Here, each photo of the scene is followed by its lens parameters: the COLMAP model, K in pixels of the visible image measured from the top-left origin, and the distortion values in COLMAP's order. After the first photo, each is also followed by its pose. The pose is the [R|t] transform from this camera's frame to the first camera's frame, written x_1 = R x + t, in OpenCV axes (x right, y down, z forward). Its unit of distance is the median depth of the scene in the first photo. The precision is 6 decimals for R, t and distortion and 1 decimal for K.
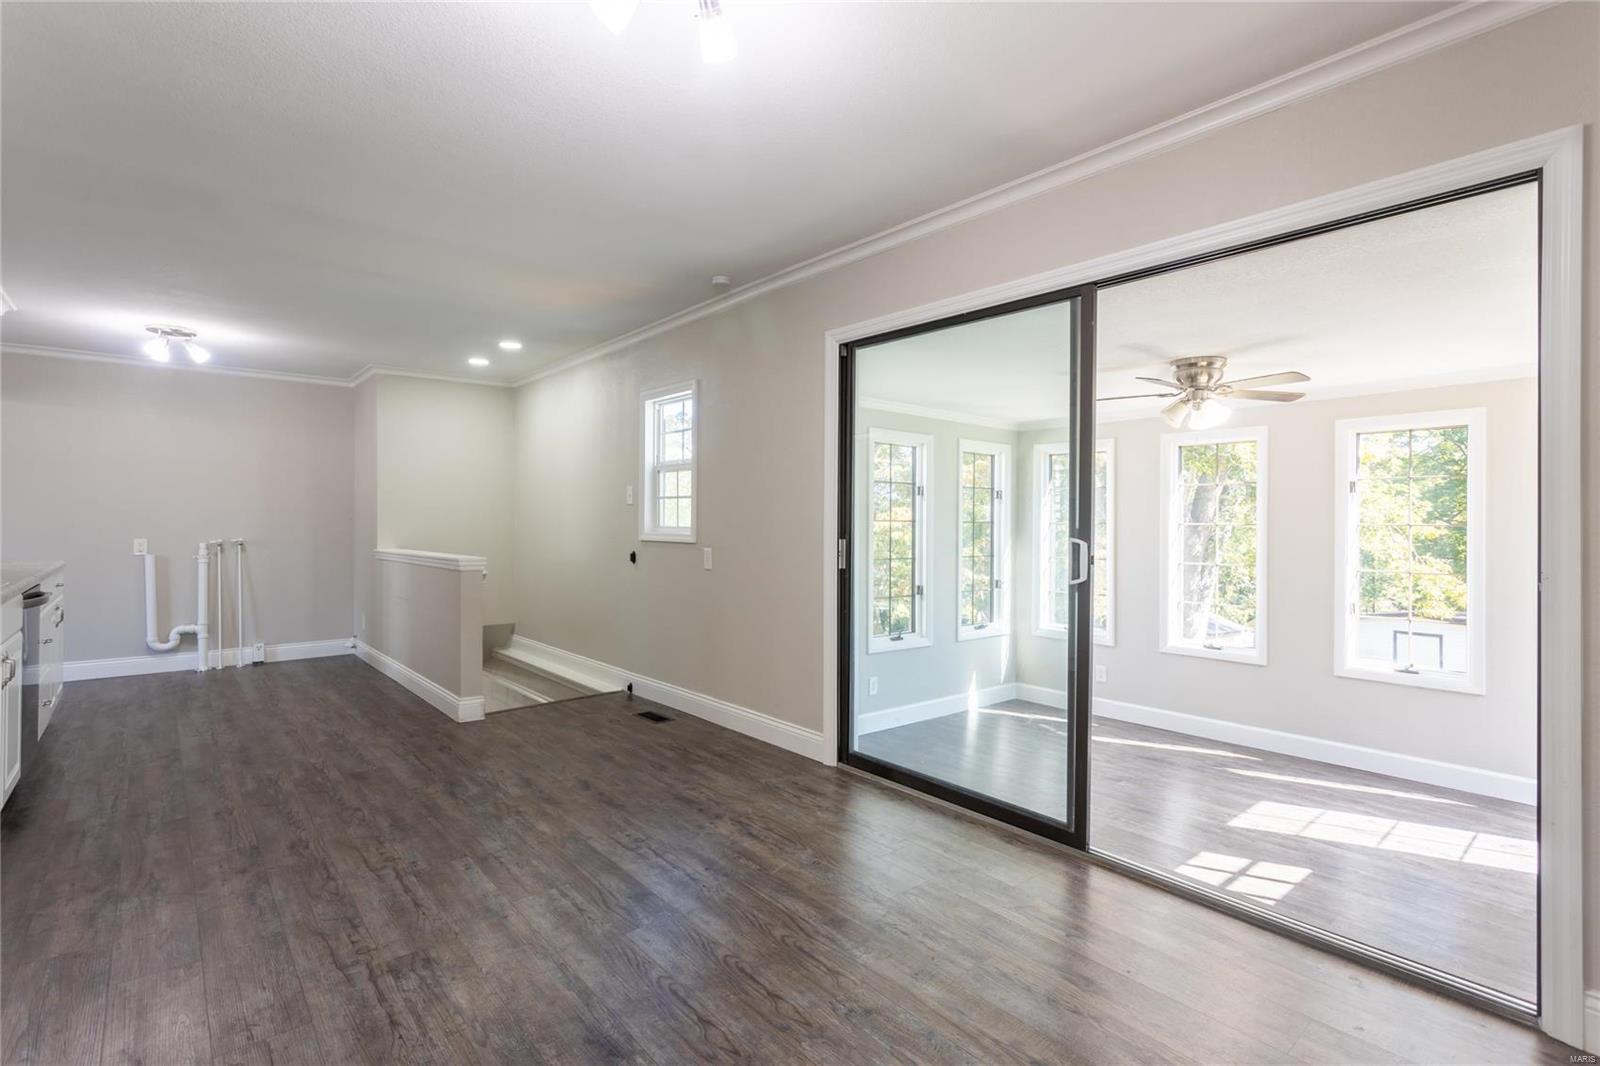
lens RADIAL K [[754.8, 0, 800.1], [0, 754.8, 528.4], [0, 0, 1]] dist [0.000426, 0.000331]
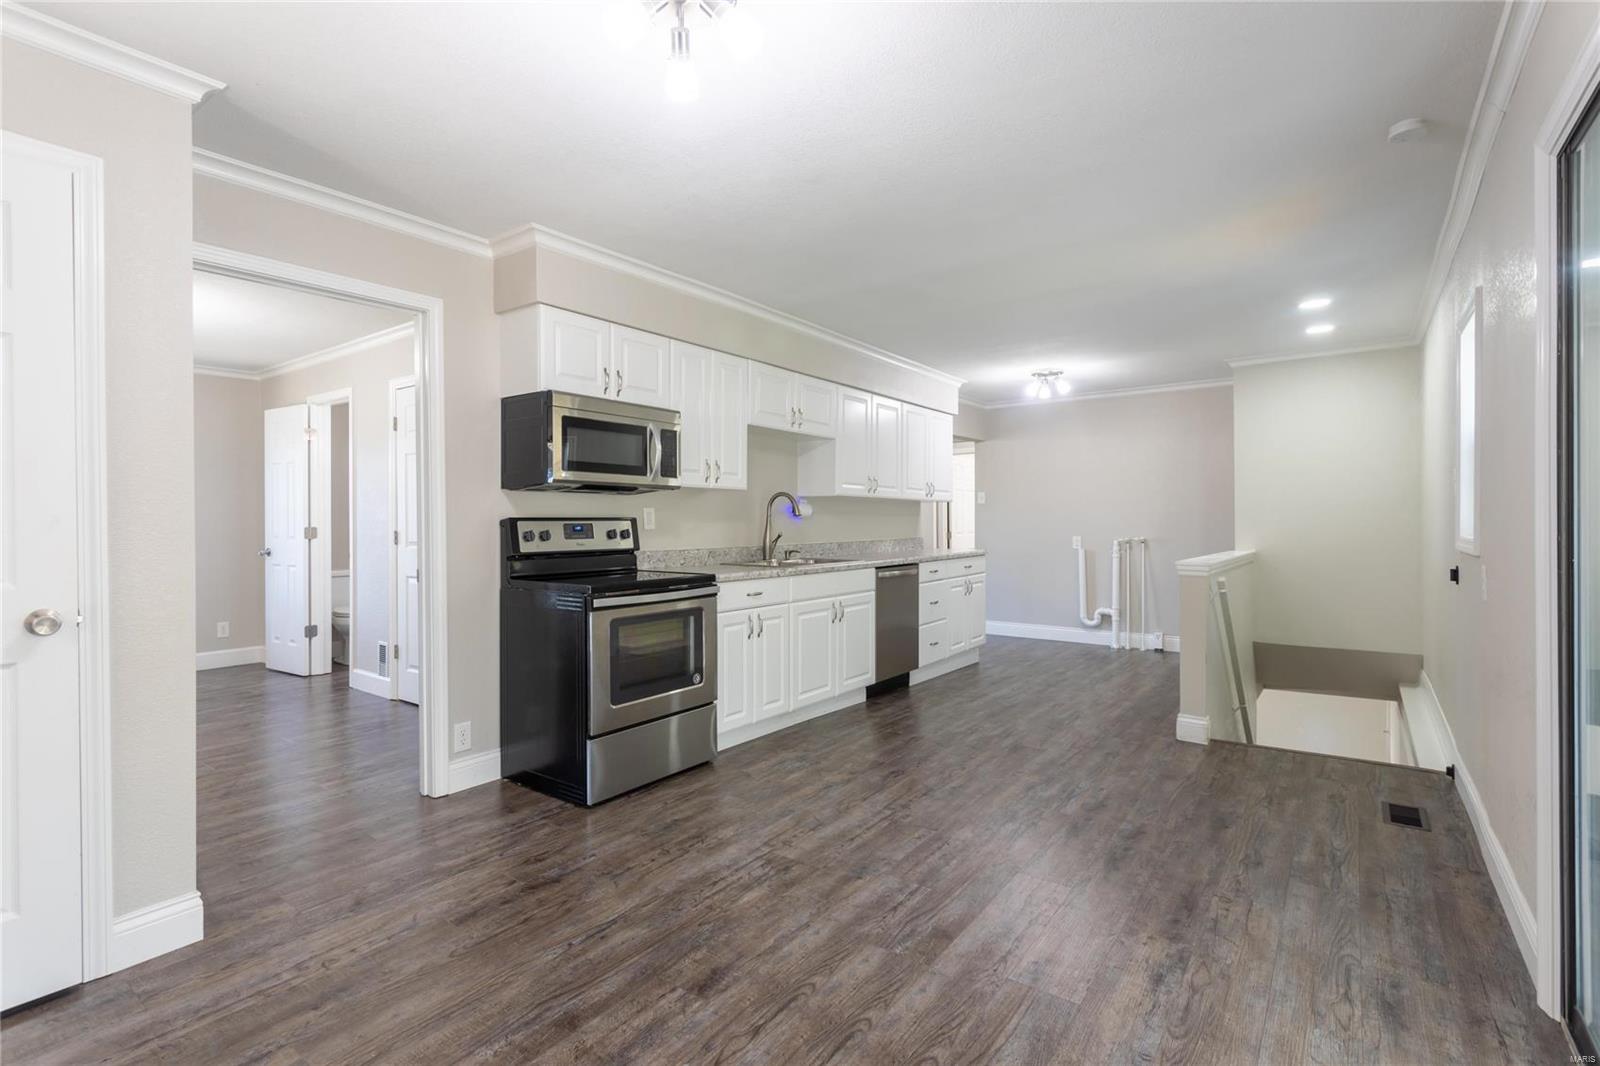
lens RADIAL K [[754.8, 0, 799.1], [0, 754.8, 526.6], [0, 0, 1]] dist [0.000426, 0.000331]
pose [[0.217485, 0.002763, -0.976060, 0.438352], [-0.005848, 0.999982, 0.001527, -0.001859], [0.976046, 0.005376, 0.217497, 0.436531]]
